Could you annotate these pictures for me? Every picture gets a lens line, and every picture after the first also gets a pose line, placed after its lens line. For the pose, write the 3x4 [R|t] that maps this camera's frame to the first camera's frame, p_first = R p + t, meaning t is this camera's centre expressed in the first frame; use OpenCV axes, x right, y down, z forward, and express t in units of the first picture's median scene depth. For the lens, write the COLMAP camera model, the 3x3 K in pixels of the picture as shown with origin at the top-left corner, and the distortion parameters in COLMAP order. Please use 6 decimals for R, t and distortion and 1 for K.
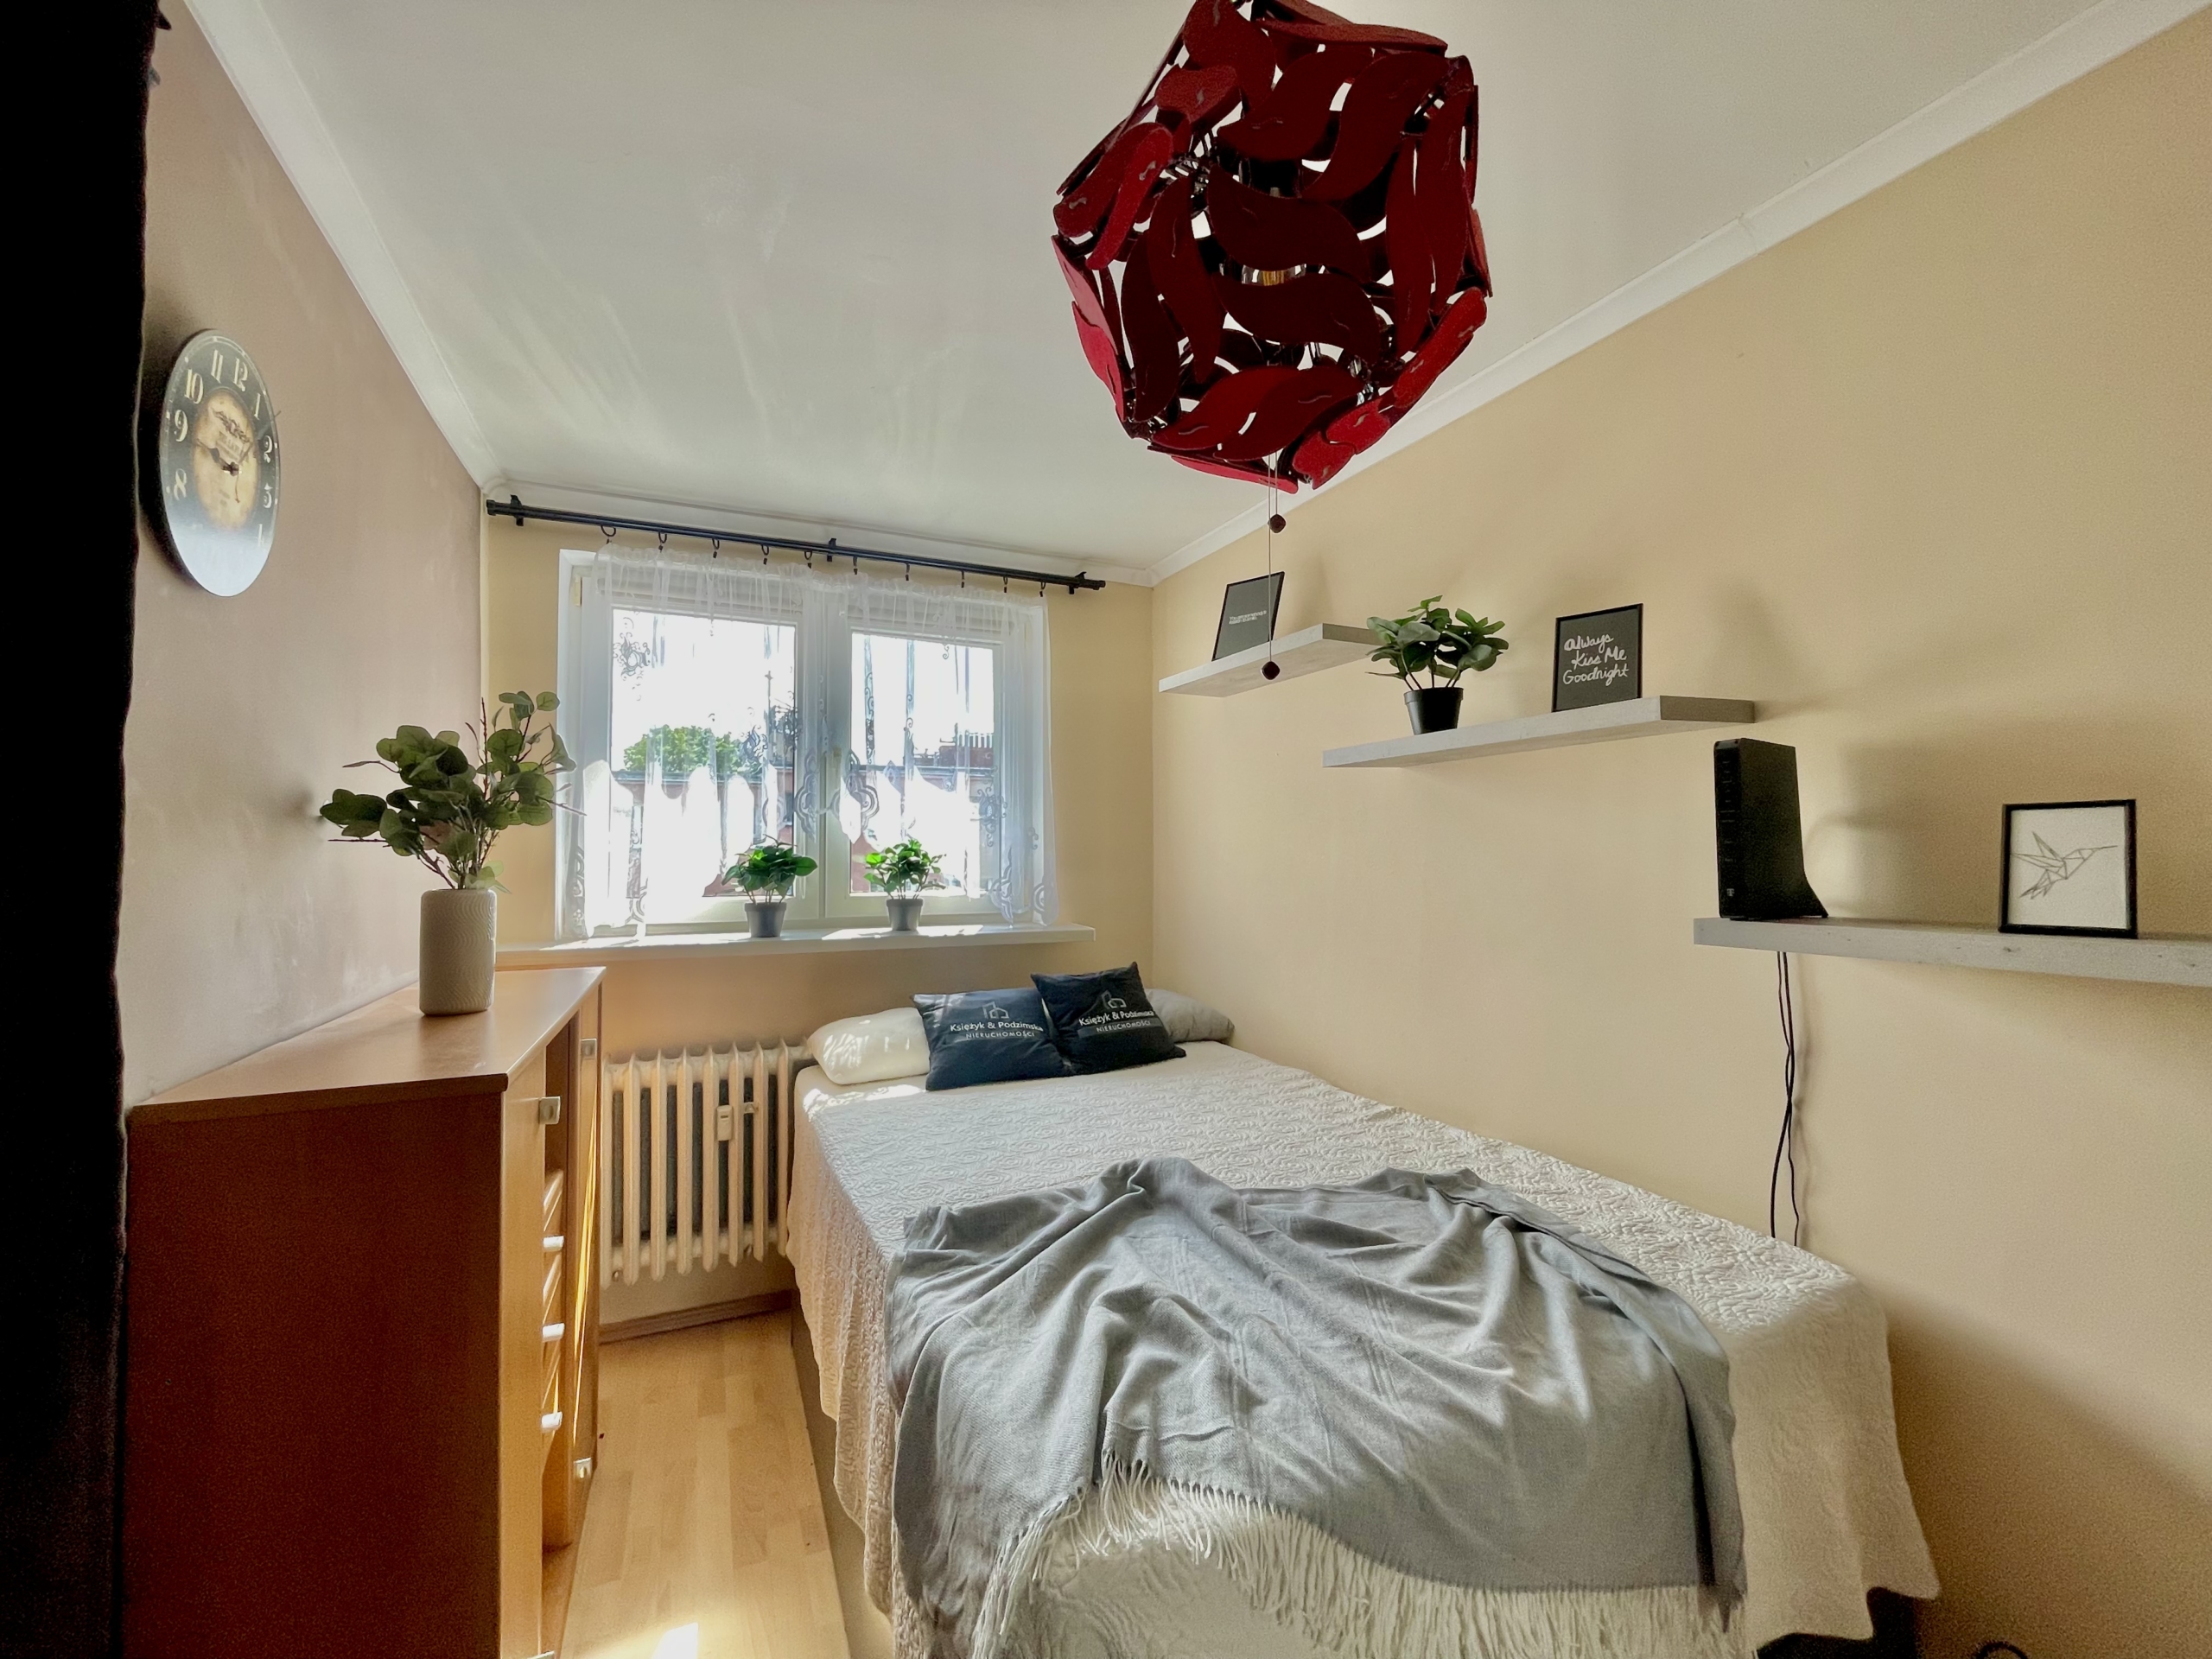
lens RADIAL K [[884.2, 0, 1106.0], [0, 884.2, 829.5], [0, 0, 1]] dist [-0.000084, 0.000004]
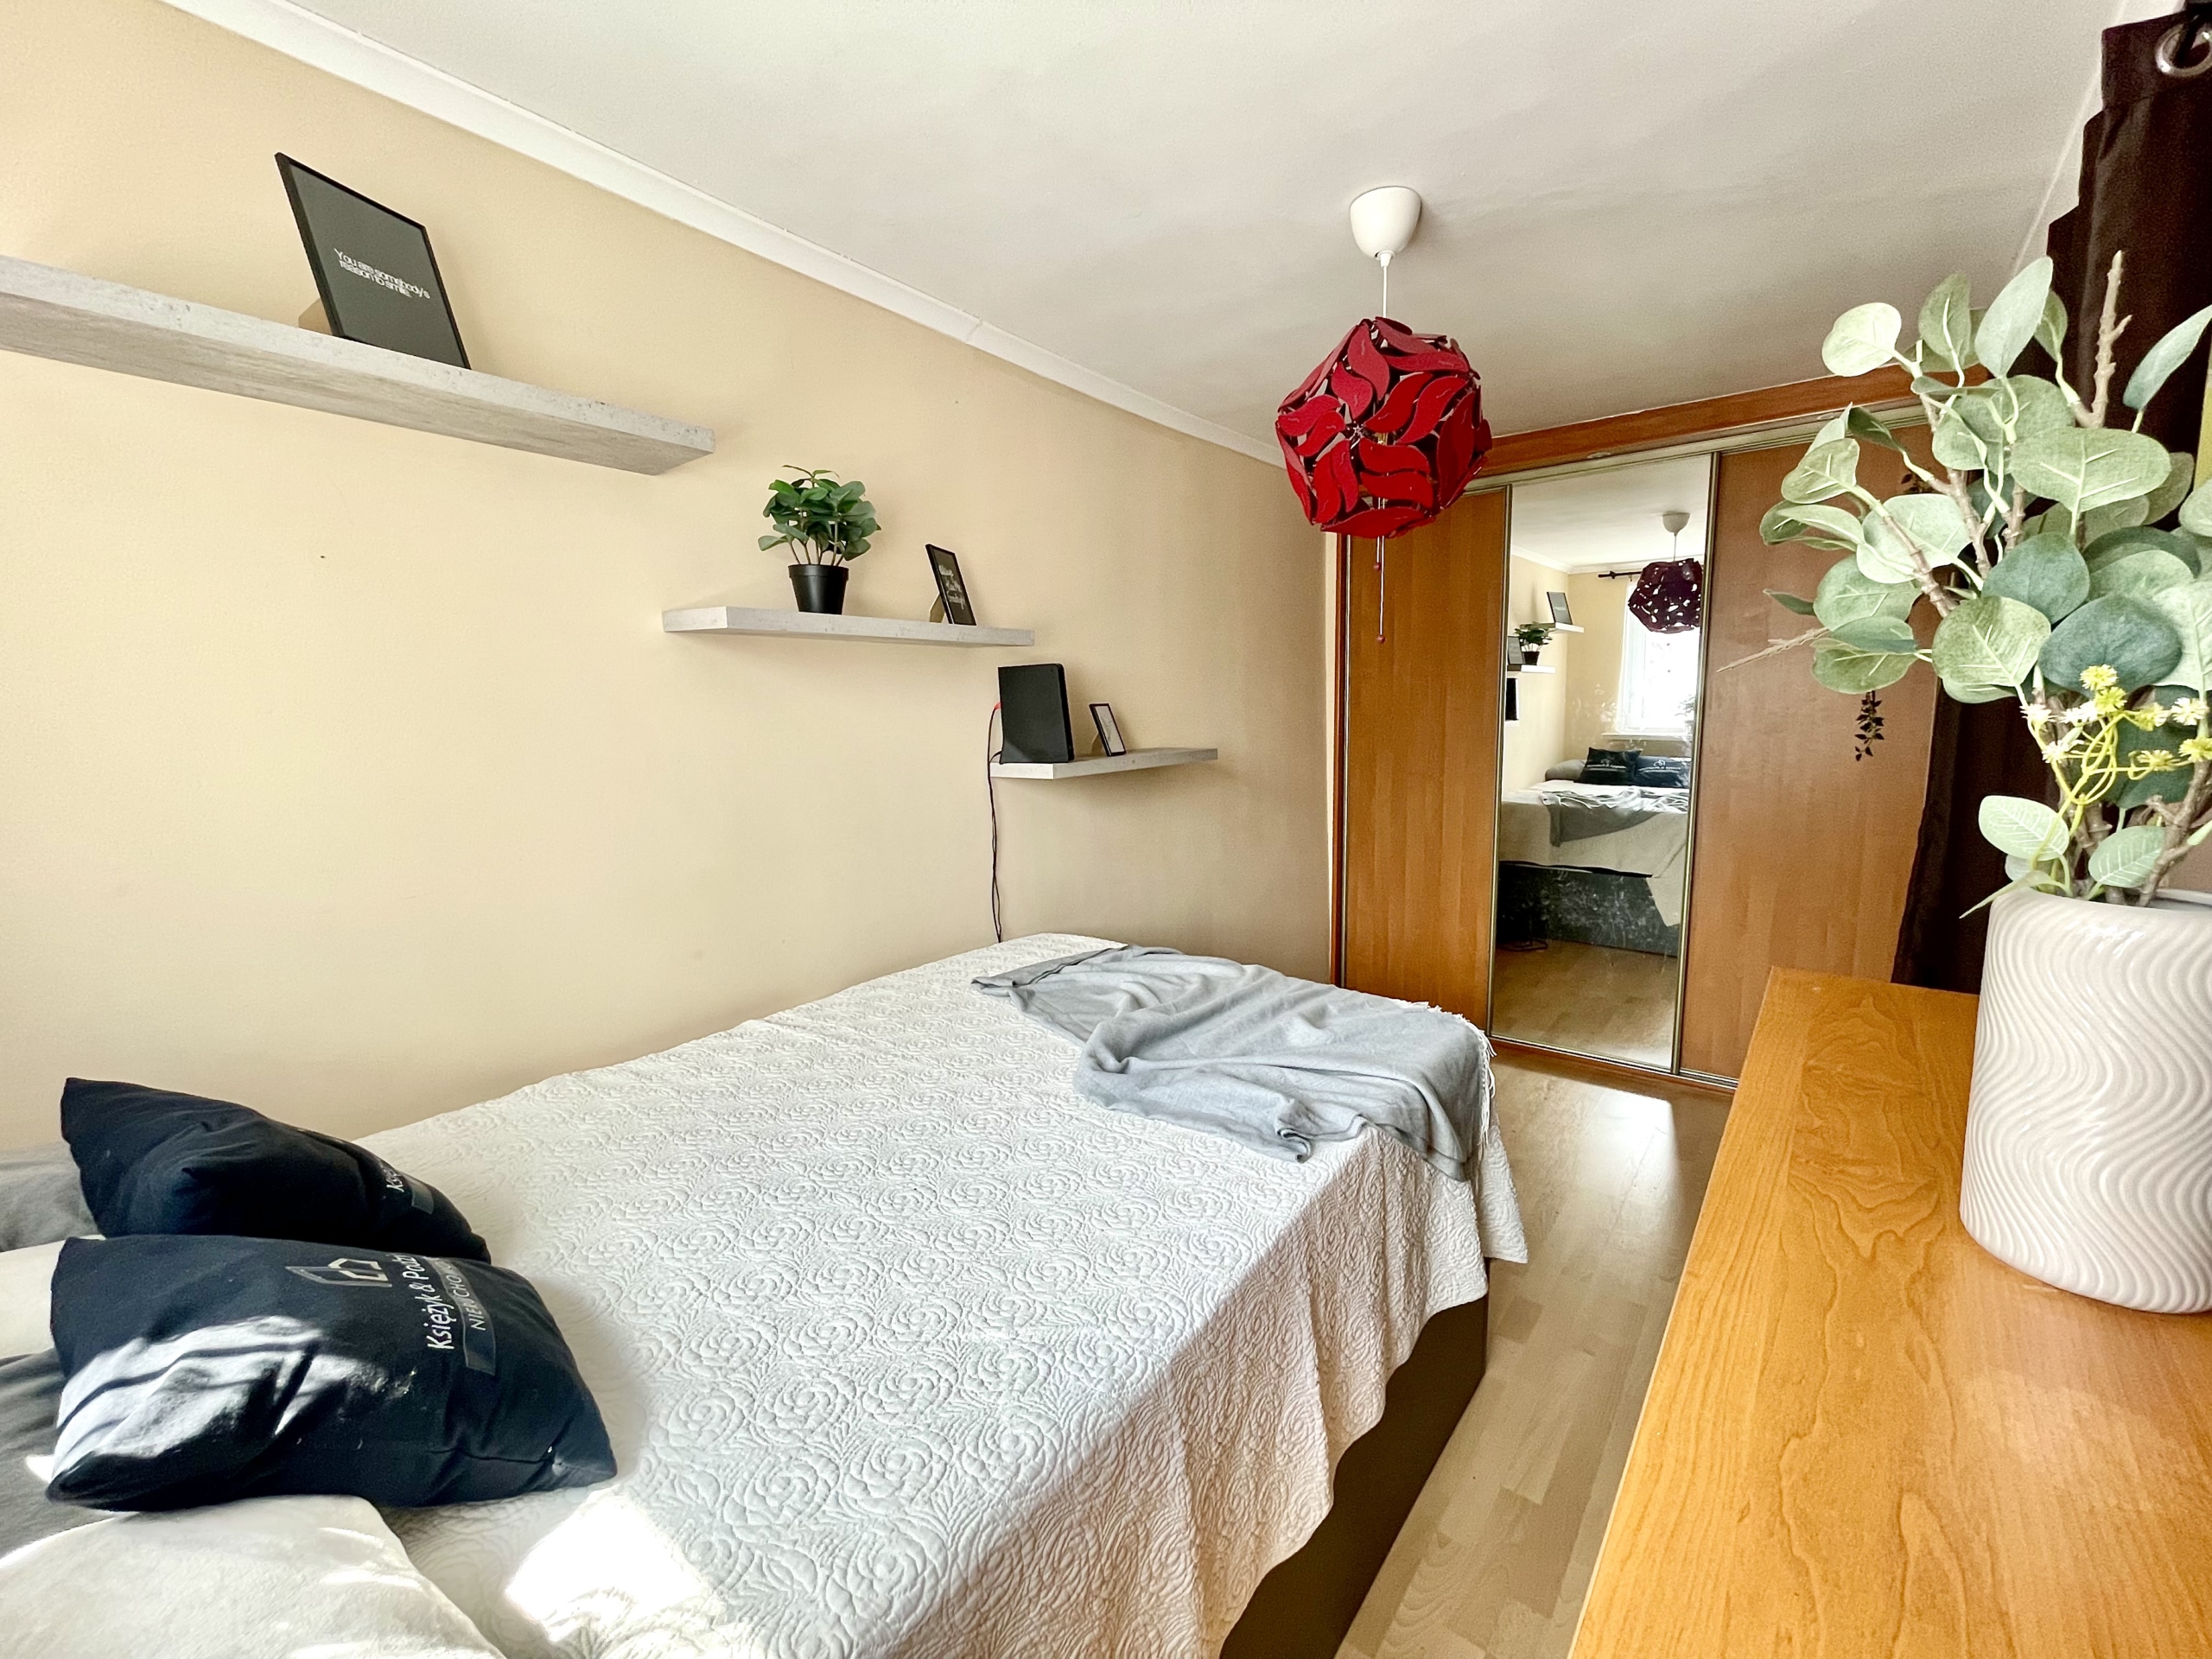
lens RADIAL K [[884.2, 0, 1106.0], [0, 884.2, 829.5], [0, 0, 1]] dist [-0.000084, 0.000004]
pose [[-0.459005, -0.100920, 0.882683, -0.768196], [-0.009458, 0.994026, 0.108731, 0.023563], [-0.888383, 0.041559, -0.457217, 1.352400]]
